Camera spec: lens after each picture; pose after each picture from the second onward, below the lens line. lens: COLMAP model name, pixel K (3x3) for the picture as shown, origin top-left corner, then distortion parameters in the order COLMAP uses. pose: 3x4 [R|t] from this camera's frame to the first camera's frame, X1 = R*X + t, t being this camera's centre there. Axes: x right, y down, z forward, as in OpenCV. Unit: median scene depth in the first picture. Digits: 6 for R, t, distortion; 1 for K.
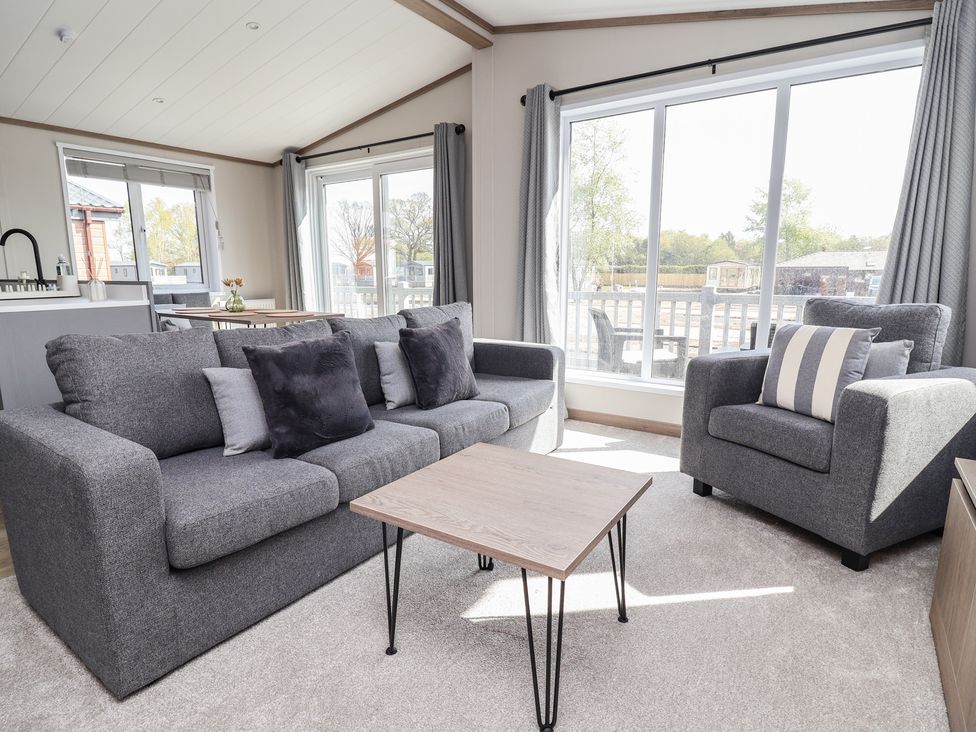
lens RADIAL K [[527.1, 0, 484.7], [0, 527.1, 367.2], [0, 0, 1]] dist [-0.004192, -0.005510]
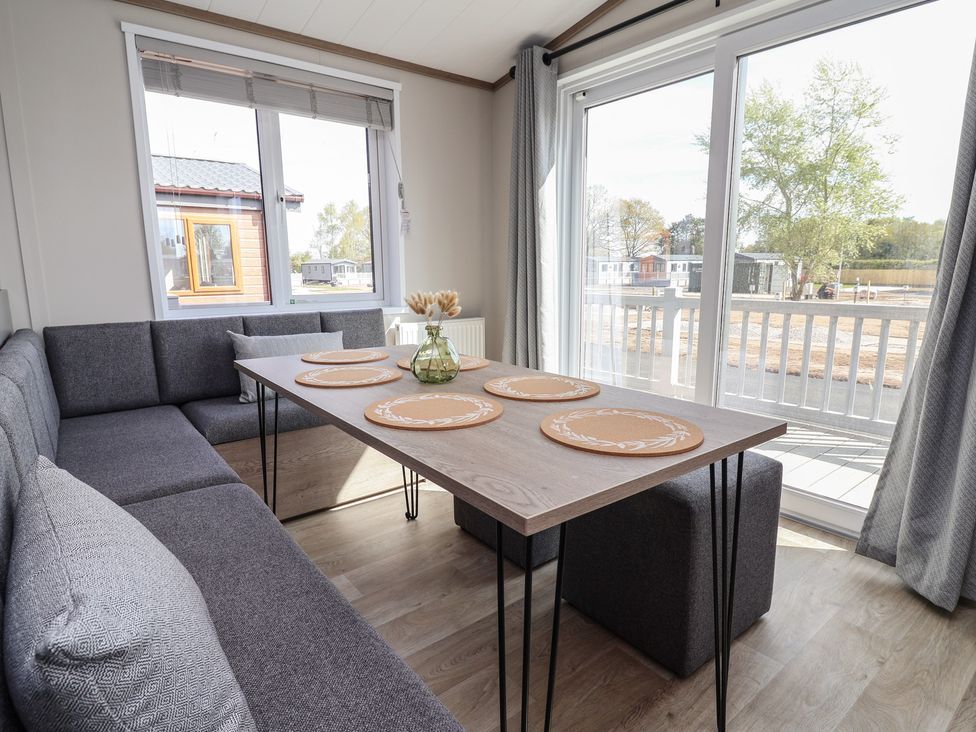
lens RADIAL K [[527.1, 0, 489.8], [0, 527.1, 365.0], [0, 0, 1]] dist [-0.004192, -0.005510]
pose [[0.956633, 0.049351, -0.287086, -0.244056], [-0.048596, 0.998771, 0.009761, -0.091620], [0.287215, 0.004614, 0.957855, 0.483386]]
